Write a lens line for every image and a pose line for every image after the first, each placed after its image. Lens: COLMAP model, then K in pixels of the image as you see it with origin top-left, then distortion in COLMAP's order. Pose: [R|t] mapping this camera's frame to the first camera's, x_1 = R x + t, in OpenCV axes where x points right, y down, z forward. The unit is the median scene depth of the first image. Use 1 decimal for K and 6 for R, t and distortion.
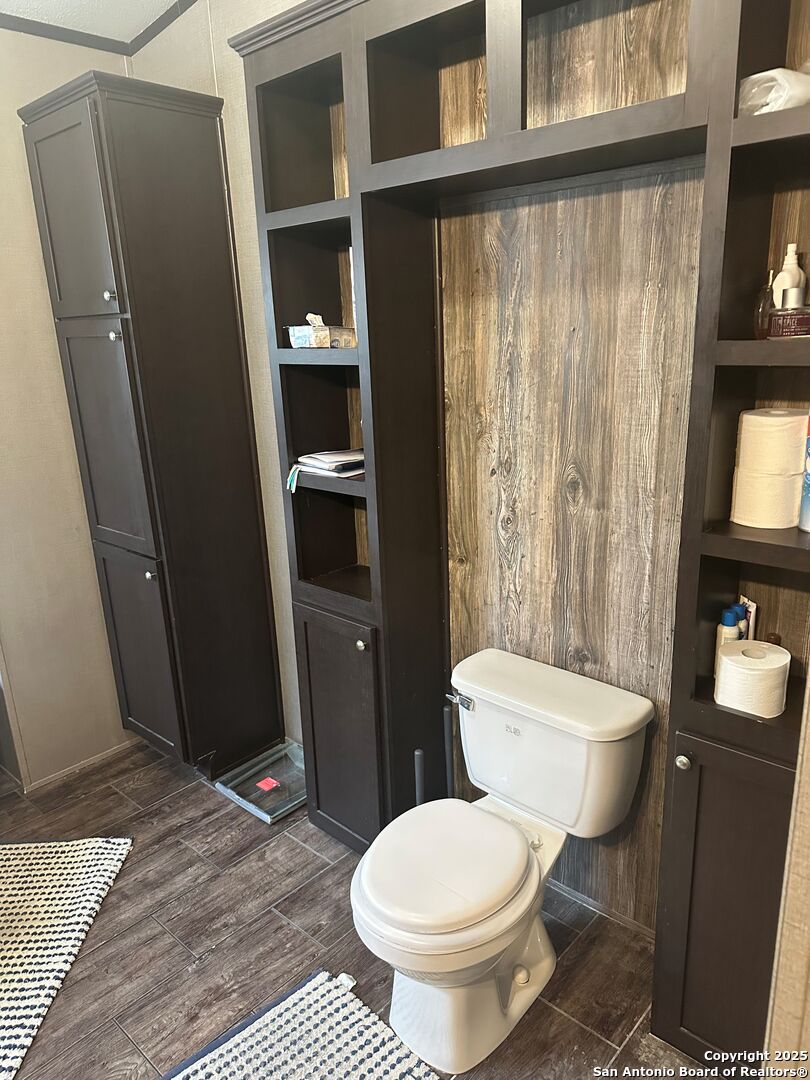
lens RADIAL K [[757.3, 0, 405.1], [0, 757.3, 539.8], [0, 0, 1]] dist [-0.006420, -0.005100]
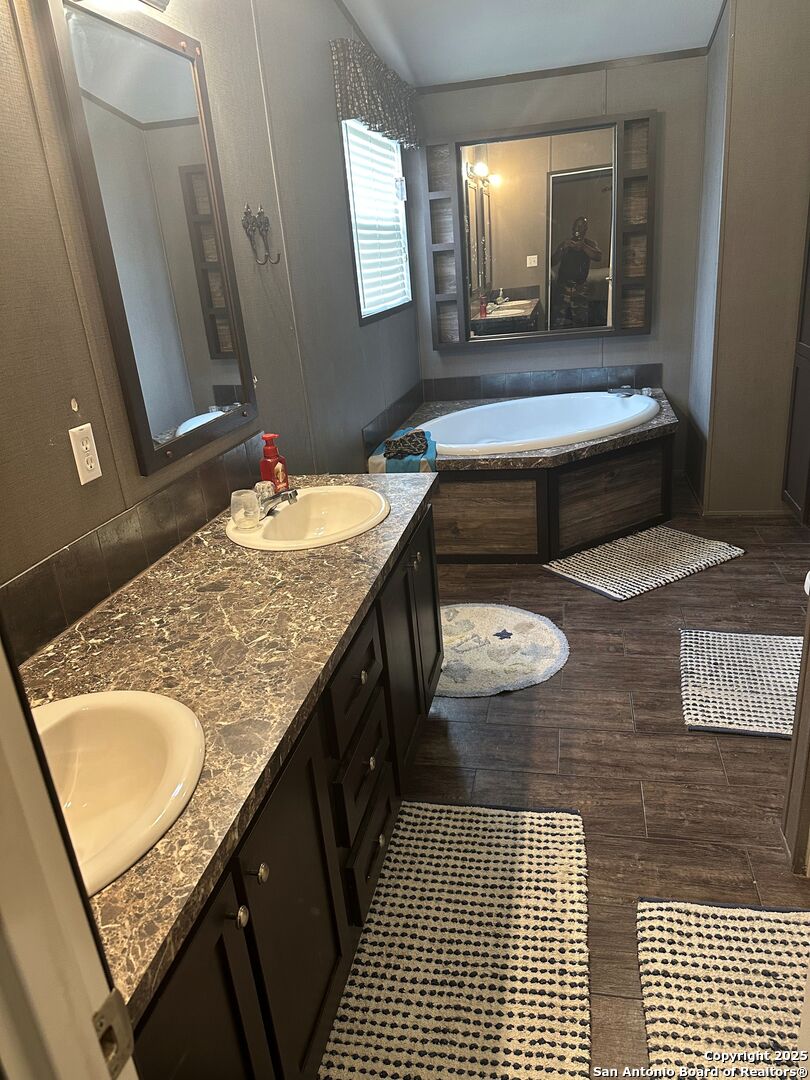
lens RADIAL K [[752.2, 0, 410.3], [0, 752.2, 537.9], [0, 0, 1]] dist [0.150593, -0.242083]
pose [[0.508952, 0.307979, -0.803814, 0.528319], [-0.185292, 0.951111, 0.247094, 0.117327], [0.840616, 0.023181, 0.541136, -0.397973]]
